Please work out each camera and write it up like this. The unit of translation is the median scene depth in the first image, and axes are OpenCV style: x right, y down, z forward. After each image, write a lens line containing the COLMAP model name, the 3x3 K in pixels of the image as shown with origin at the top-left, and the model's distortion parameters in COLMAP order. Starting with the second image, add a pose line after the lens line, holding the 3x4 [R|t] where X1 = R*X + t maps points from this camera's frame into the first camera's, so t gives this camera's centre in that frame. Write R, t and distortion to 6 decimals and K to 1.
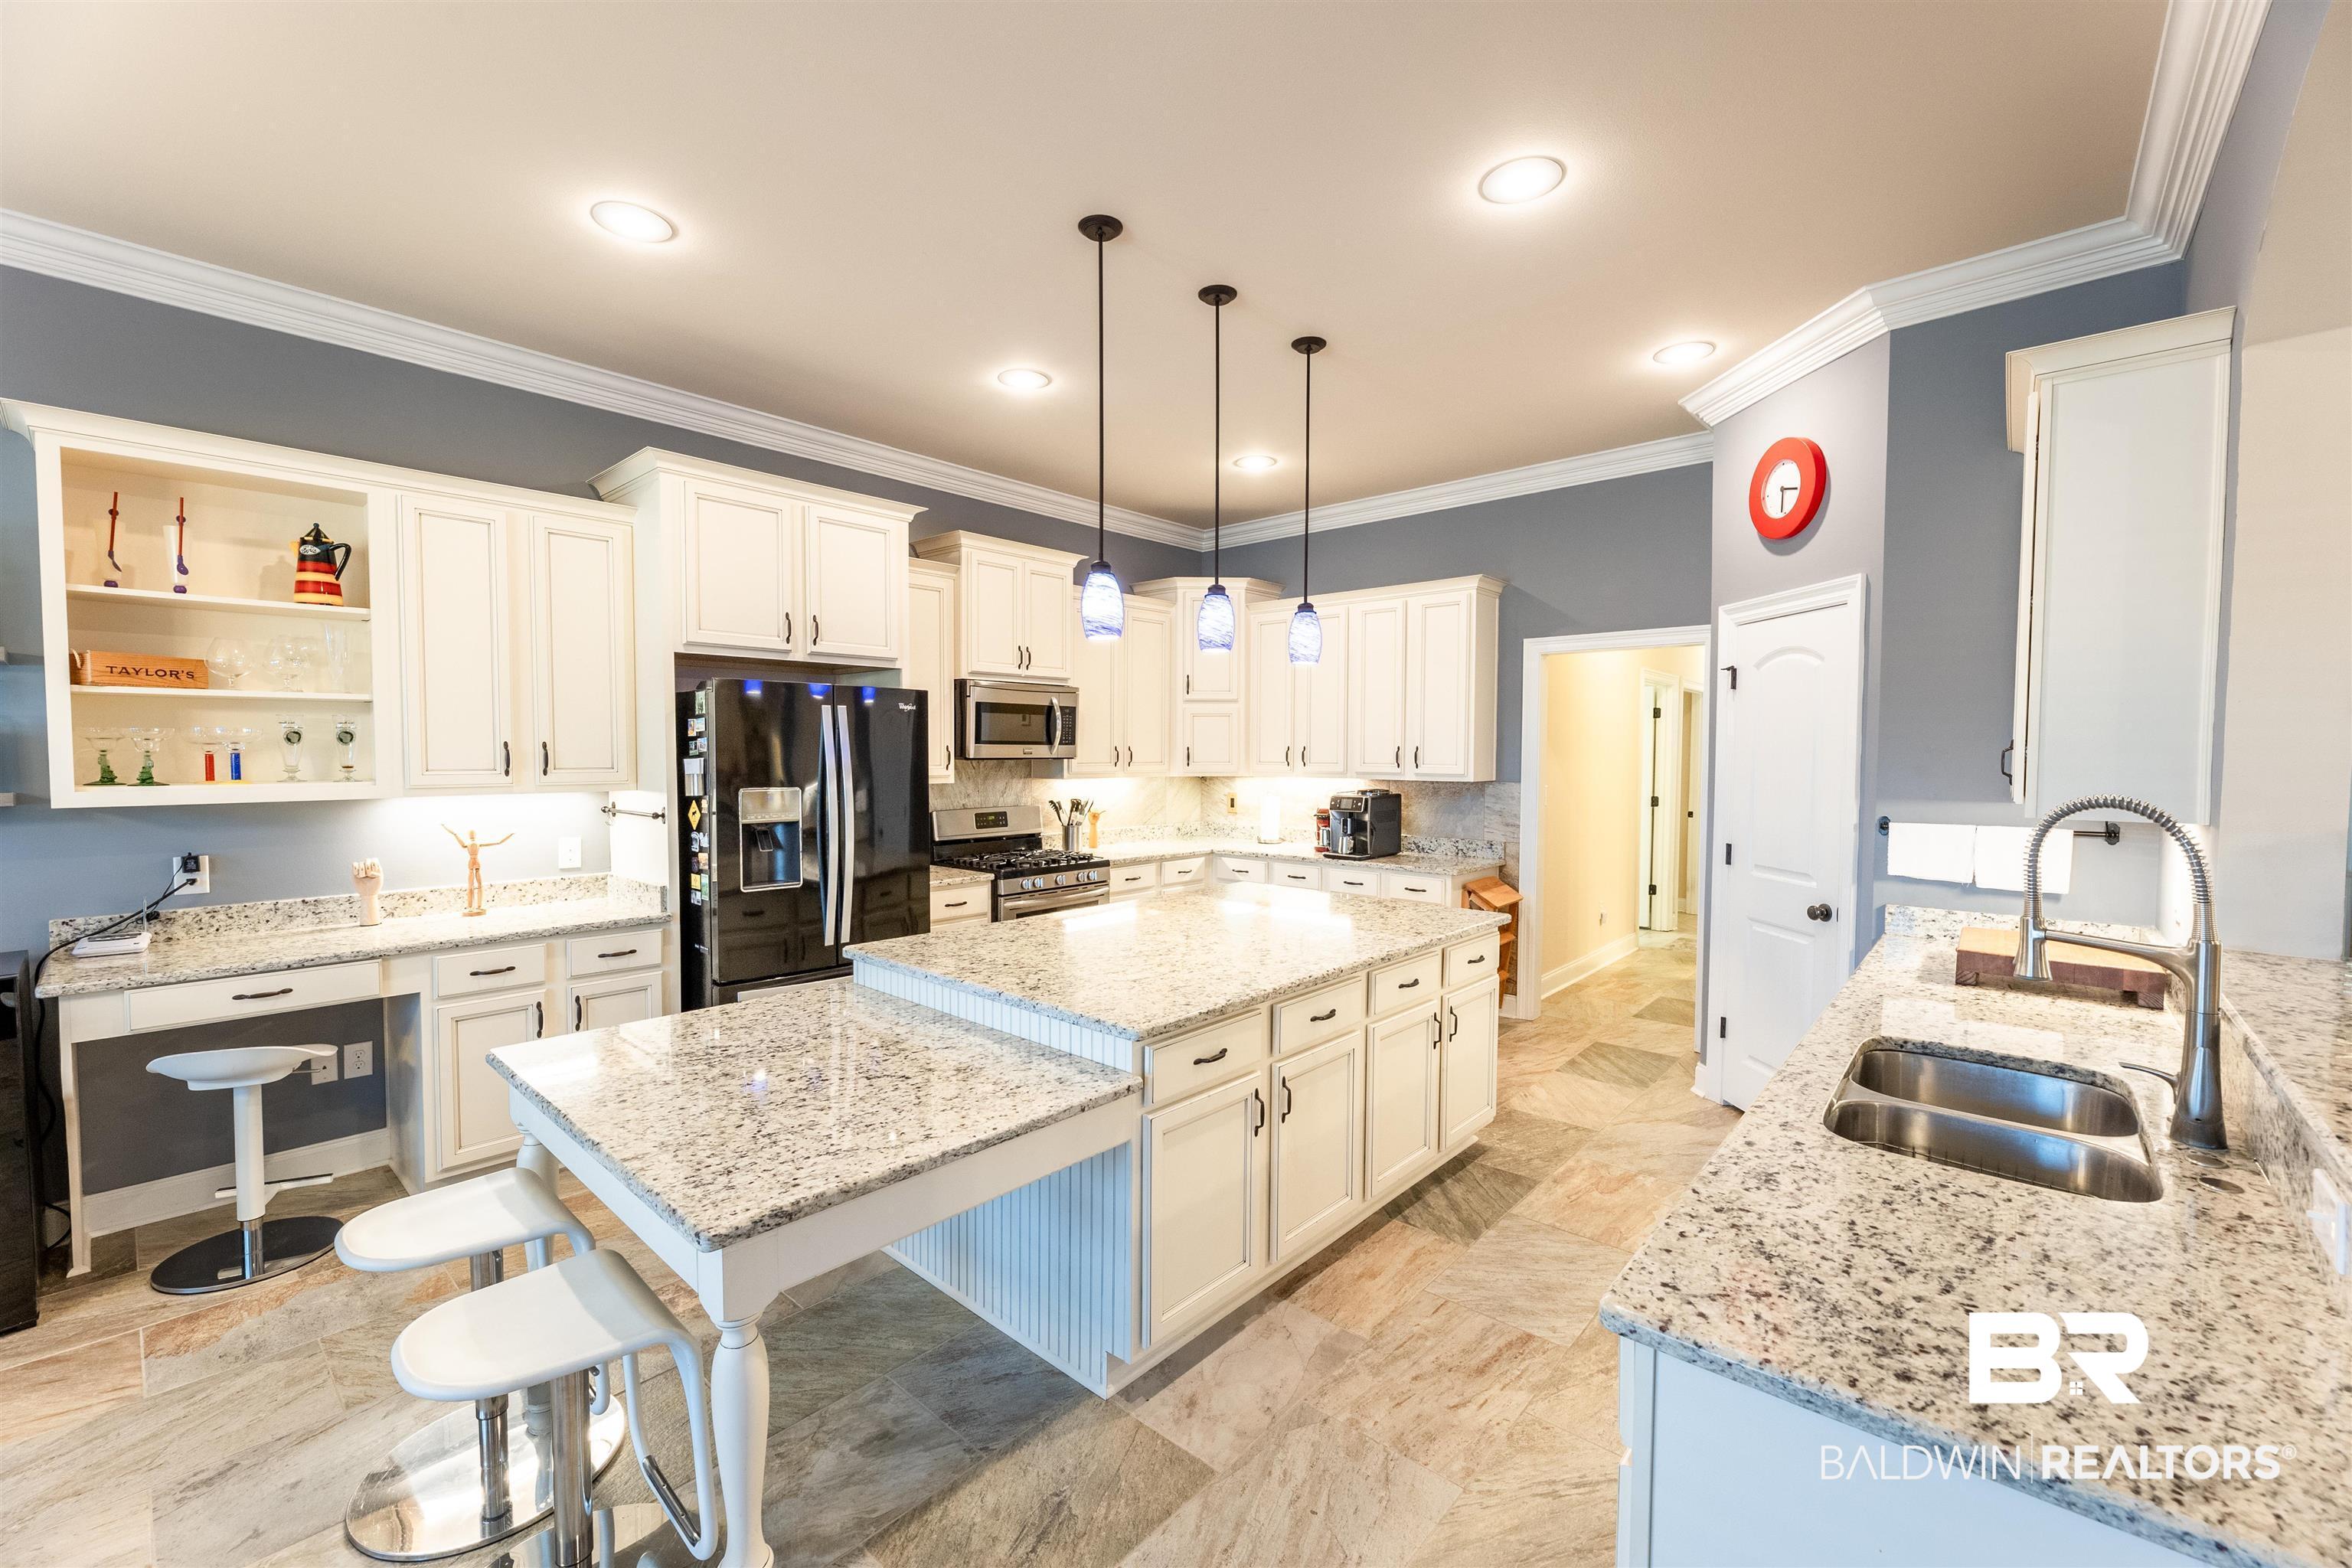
lens RADIAL K [[944.7, 0, 1180.0], [0, 944.7, 785.9], [0, 0, 1]] dist [-0.000549, -0.000206]
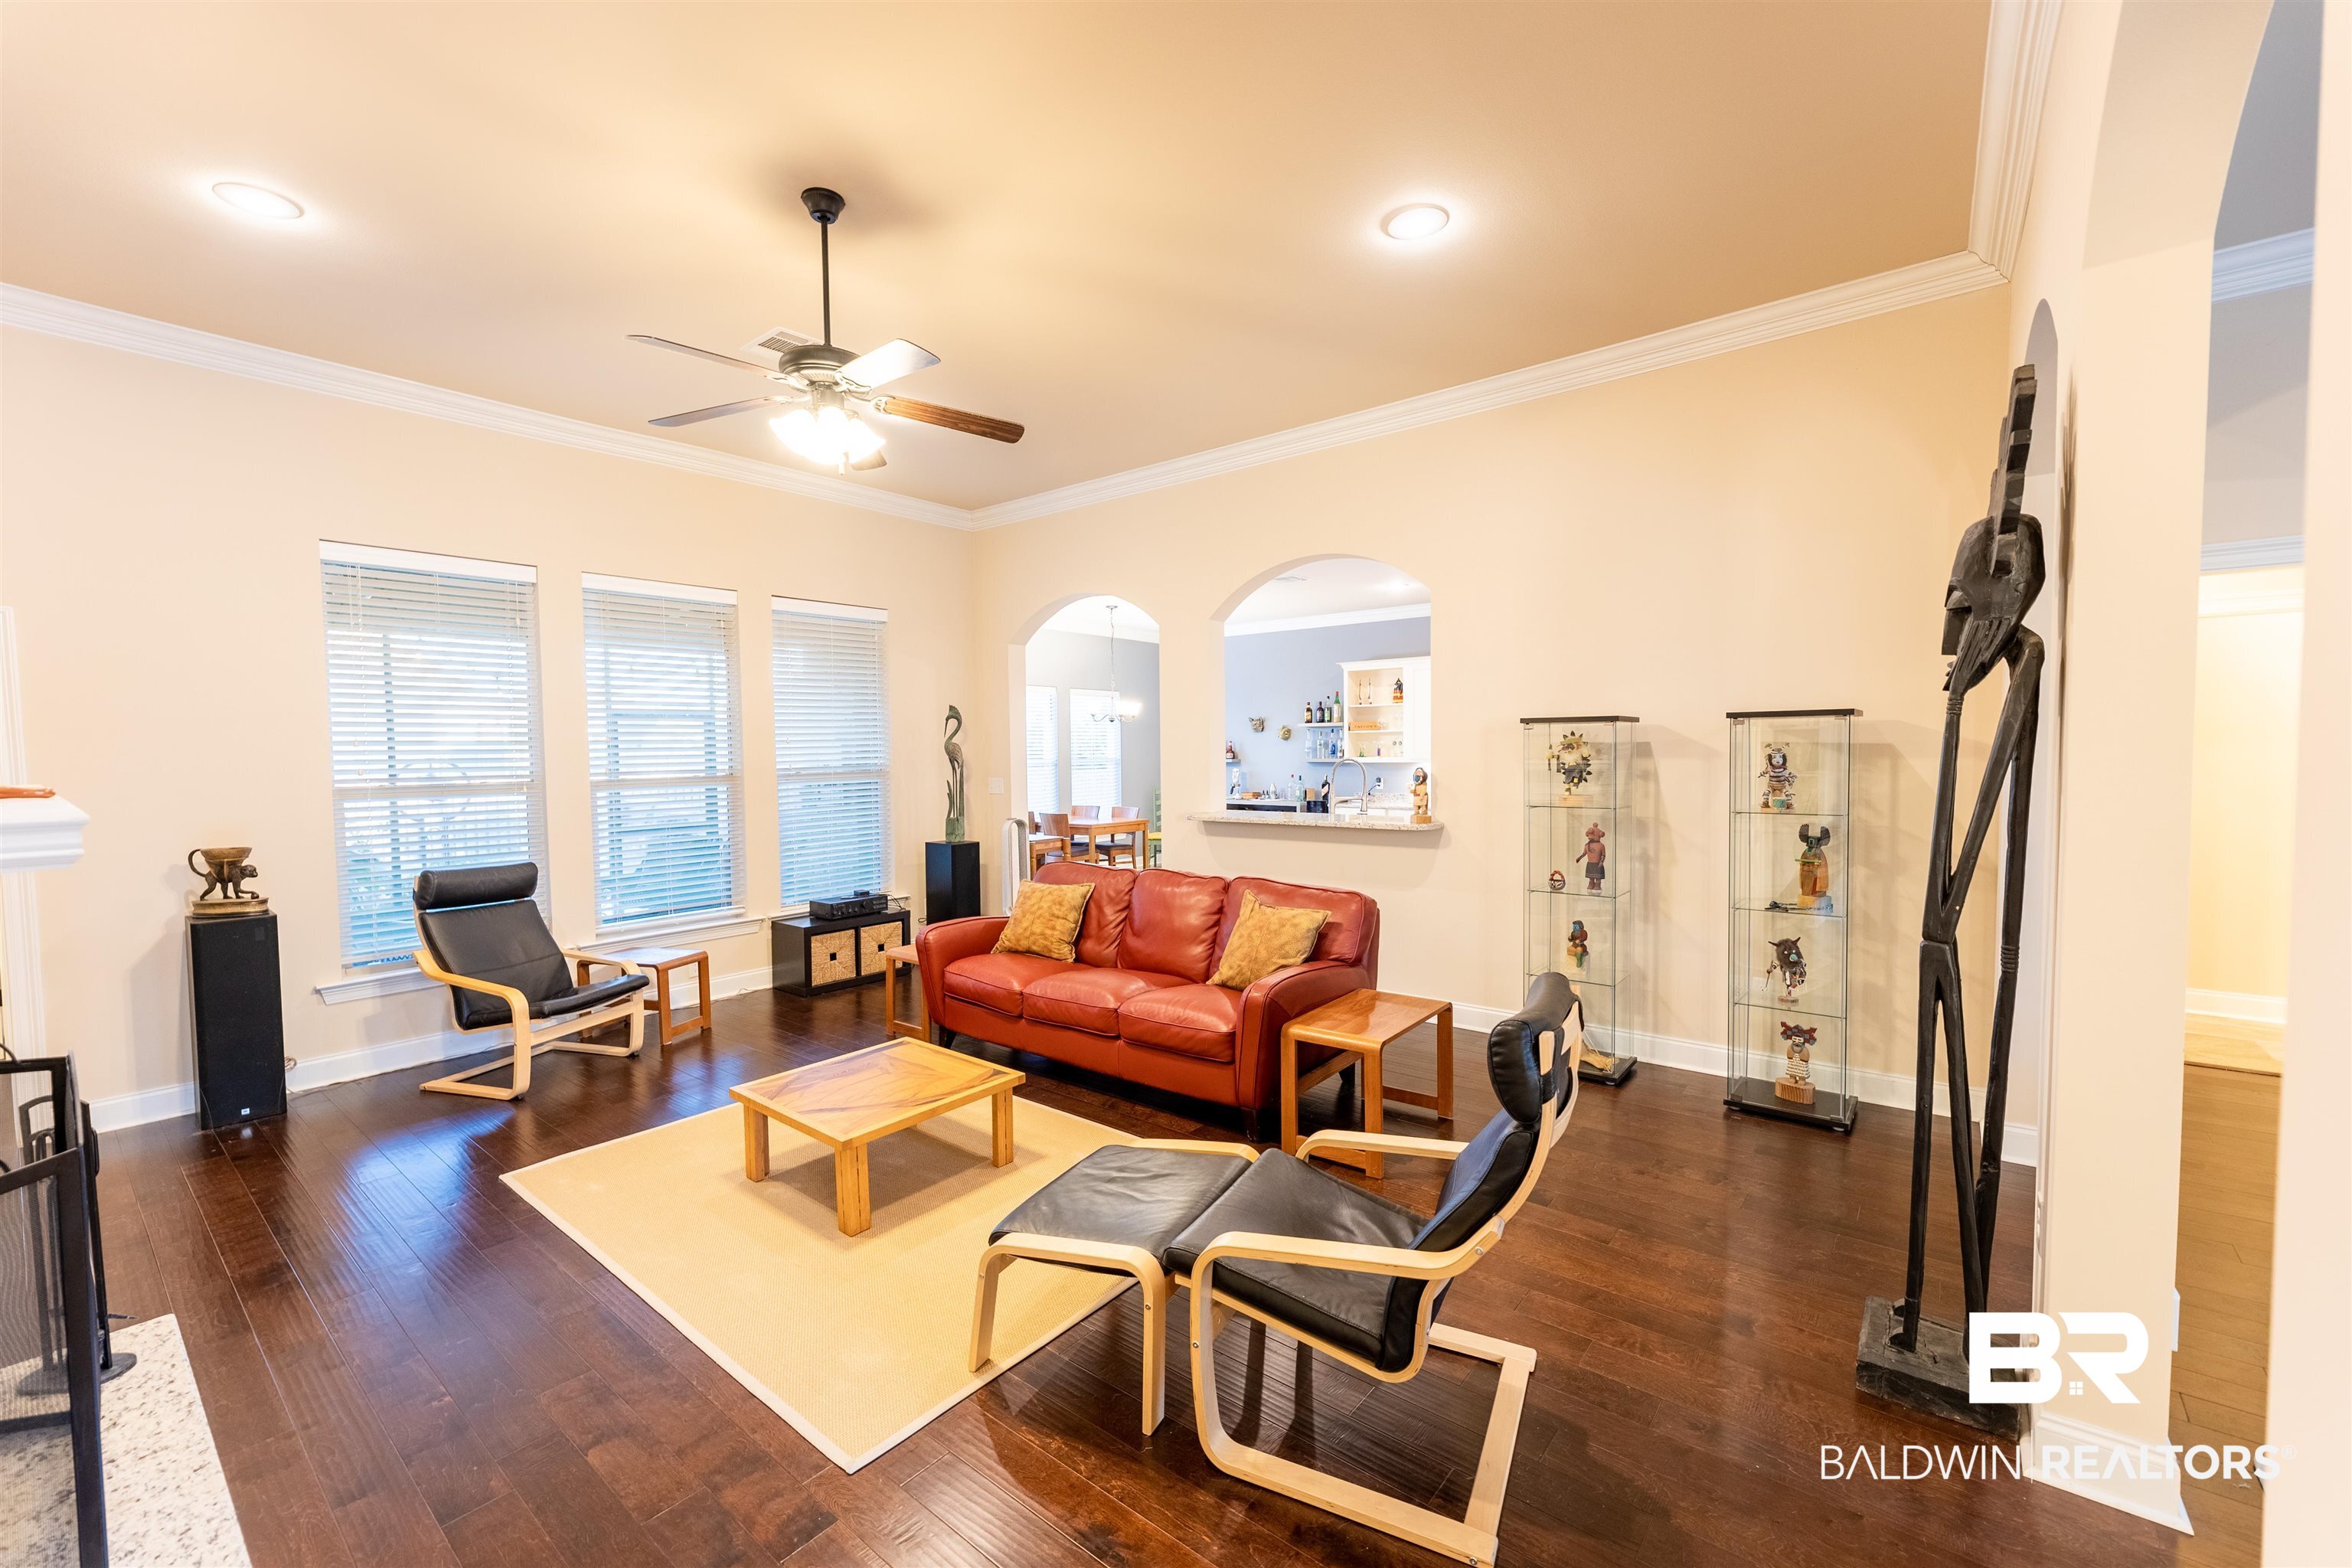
lens RADIAL K [[944.7, 0, 1180.0], [0, 944.7, 785.9], [0, 0, 1]] dist [-0.000549, -0.000206]
pose [[0.052492, 0.036258, -0.997963, 2.218292], [-0.029578, 0.998959, 0.034739, 0.003147], [0.998183, 0.027694, 0.053510, 0.074122]]
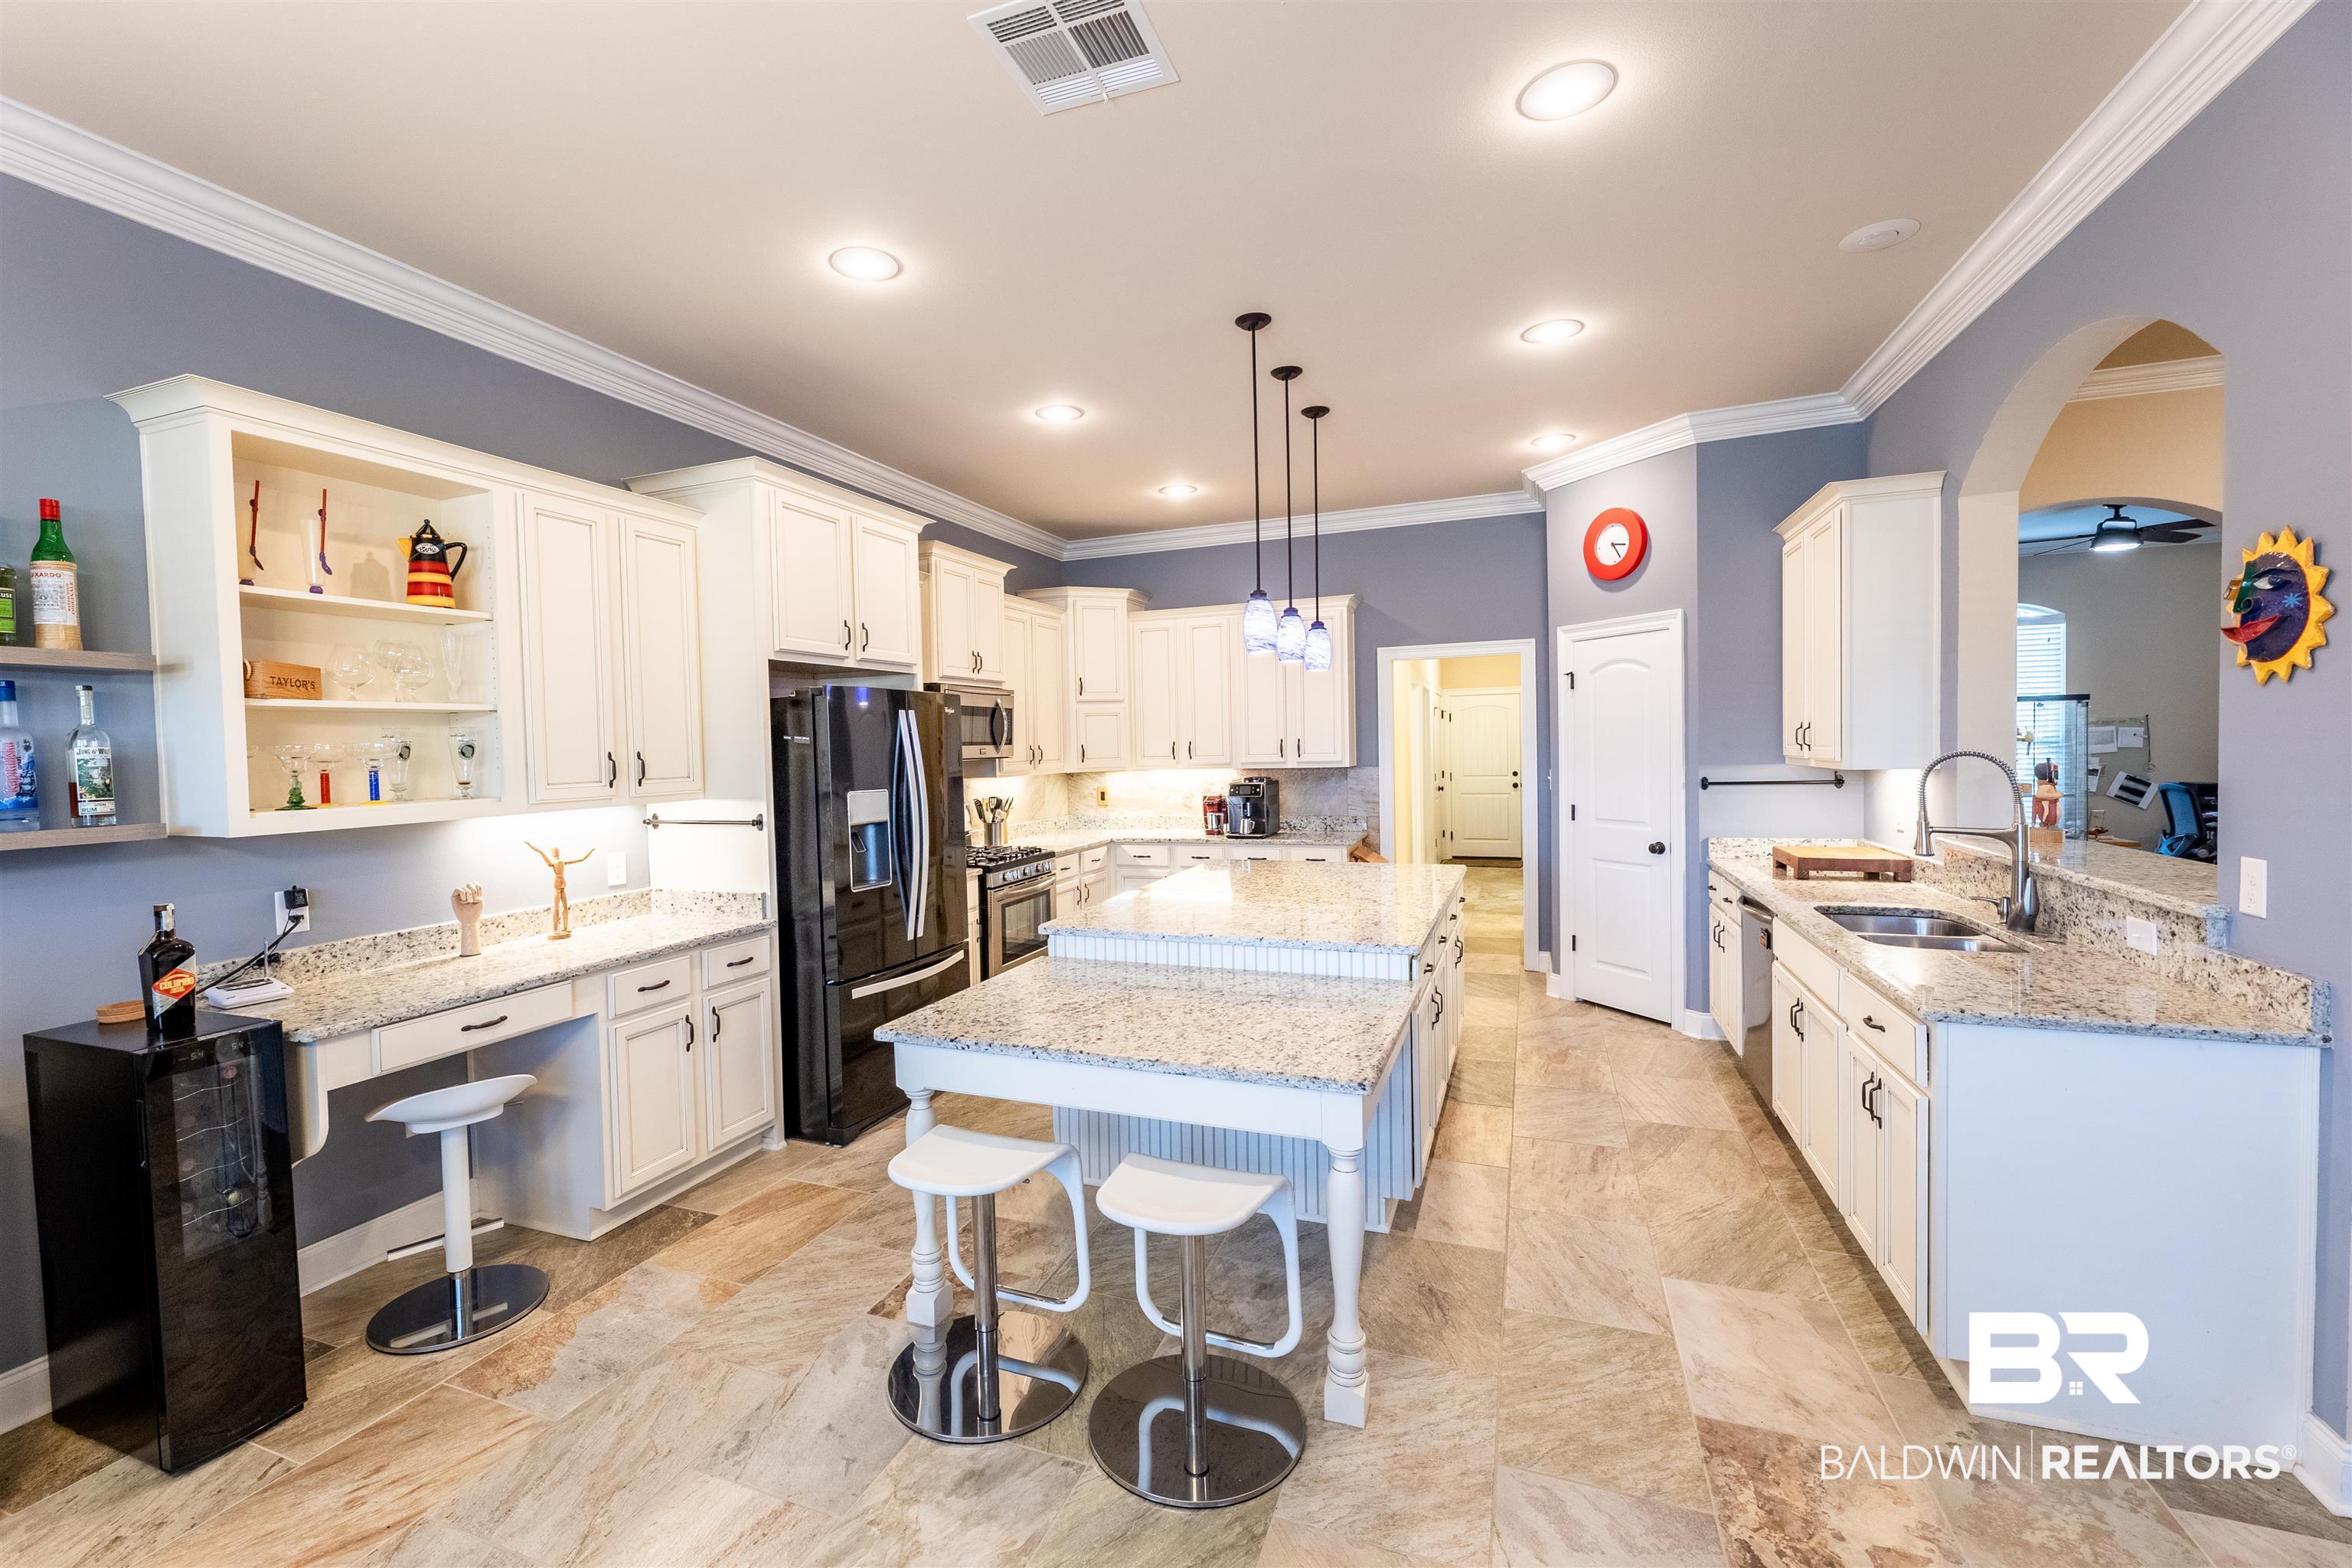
lens RADIAL K [[976.1, 0, 1138.6], [0, 976.1, 776.1], [0, 0, 1]] dist [-0.001134, -0.000337]
pose [[0.941530, -0.035917, 0.335008, -0.559635], [0.039652, 0.999204, -0.004314, 0.003086], [-0.334587, 0.017345, 0.942205, -0.117203]]
